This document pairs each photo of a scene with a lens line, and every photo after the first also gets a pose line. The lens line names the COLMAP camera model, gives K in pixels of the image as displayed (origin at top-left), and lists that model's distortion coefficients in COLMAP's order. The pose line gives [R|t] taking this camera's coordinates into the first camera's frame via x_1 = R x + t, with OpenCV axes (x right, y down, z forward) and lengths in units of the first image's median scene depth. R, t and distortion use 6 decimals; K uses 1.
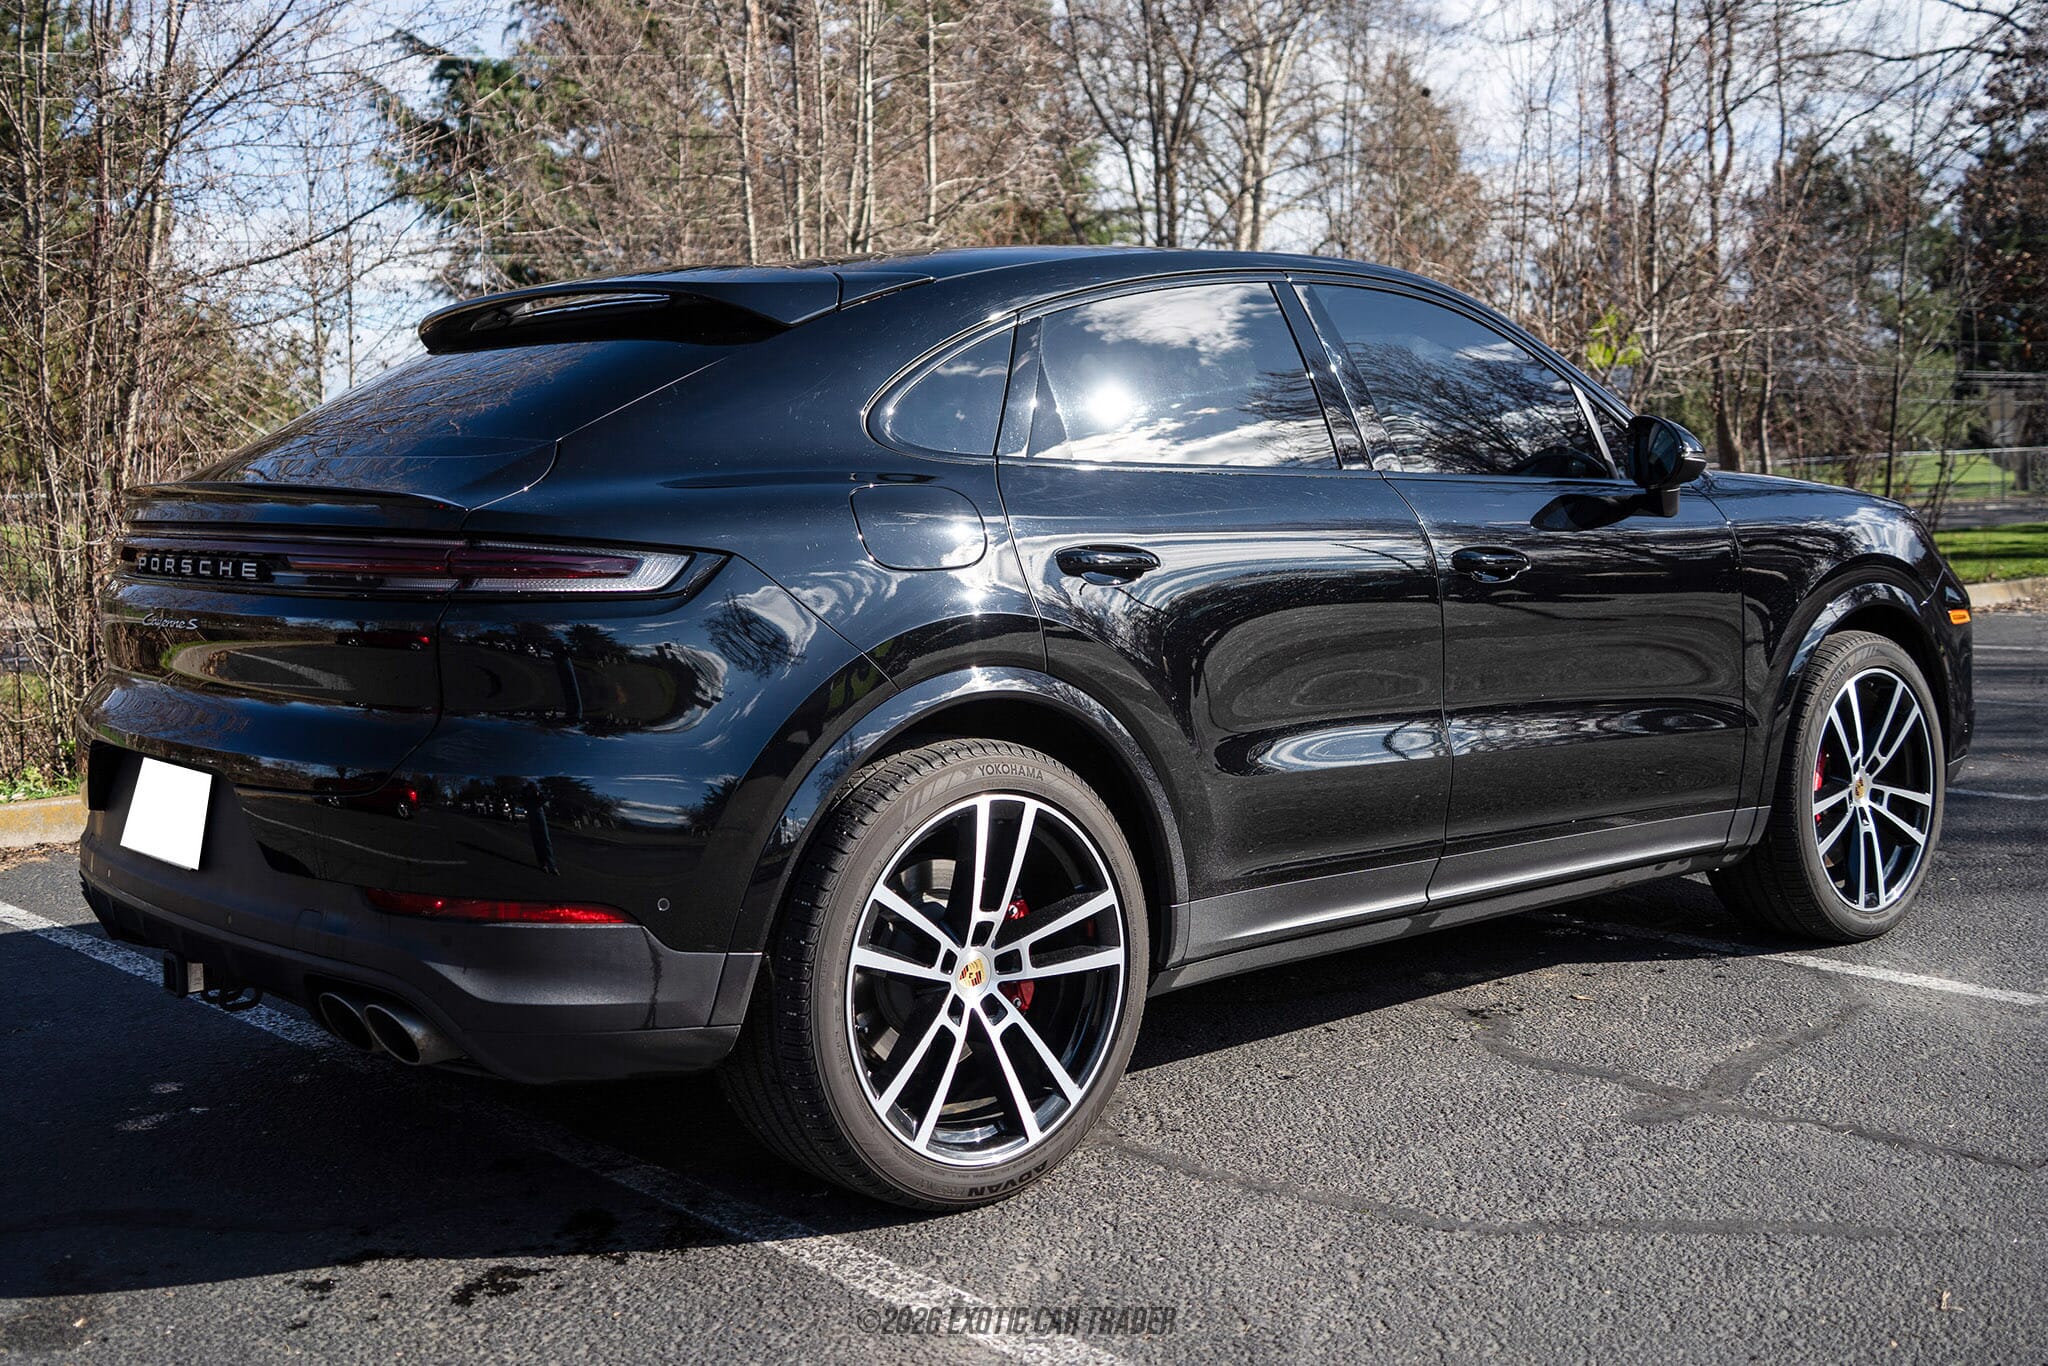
lens RADIAL K [[2015.6, 0, 1024.0], [0, 2015.6, 683.0], [0, 0, 1]] dist [-0.001713, 0.014557]
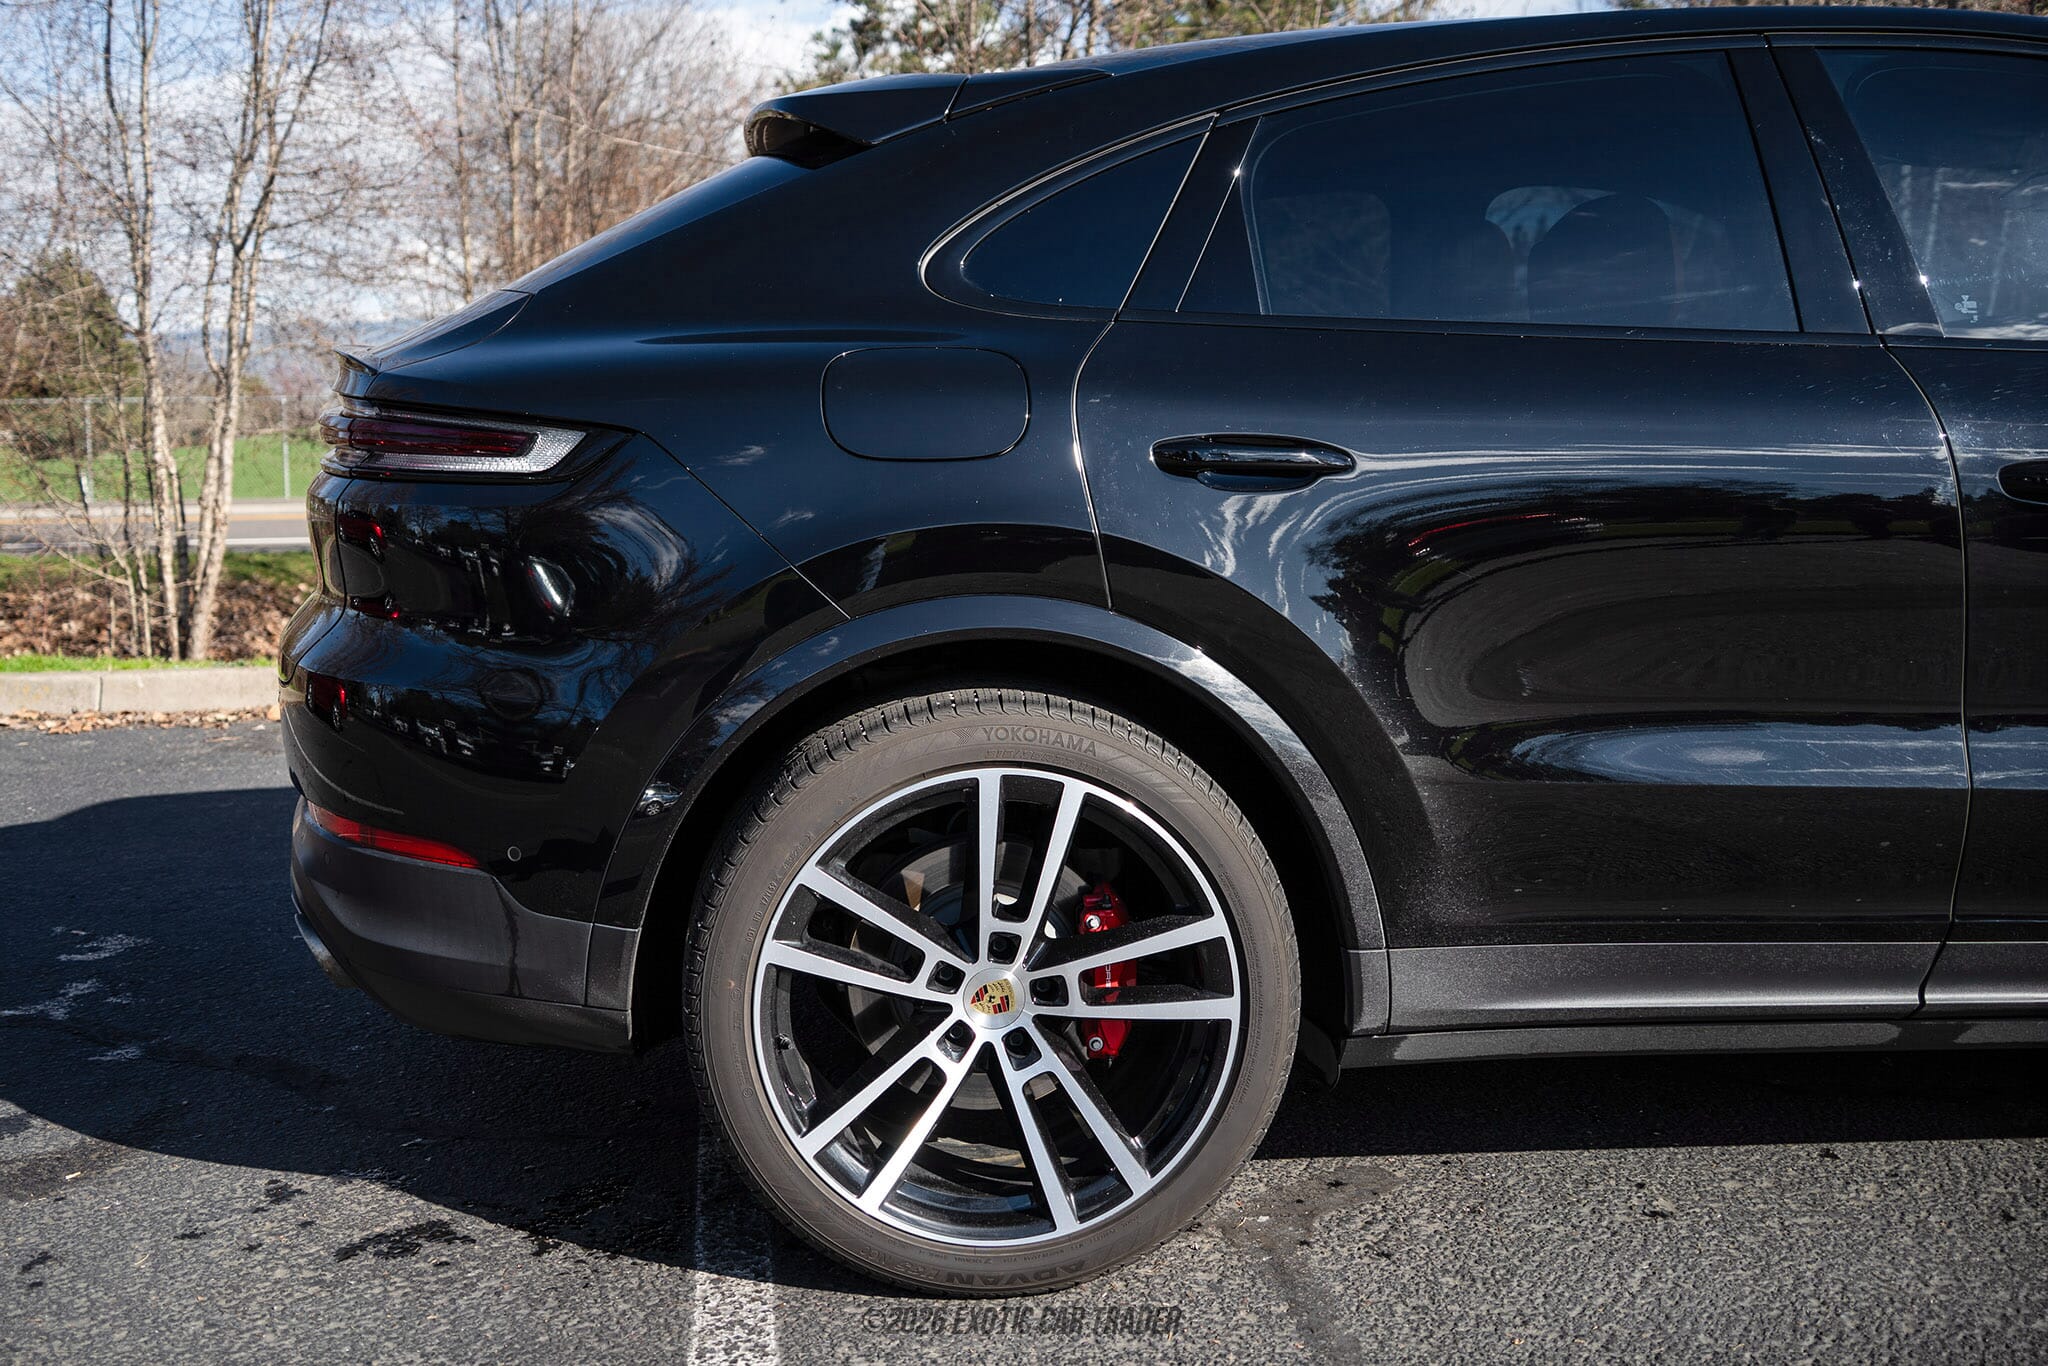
lens RADIAL K [[2015.6, 0, 1024.0], [0, 2015.6, 683.0], [0, 0, 1]] dist [-0.001713, 0.014557]
pose [[0.817022, 0.103885, -0.567172, 0.404889], [-0.063032, 0.993833, 0.091235, -0.043562], [0.573151, -0.038791, 0.818531, 0.394004]]
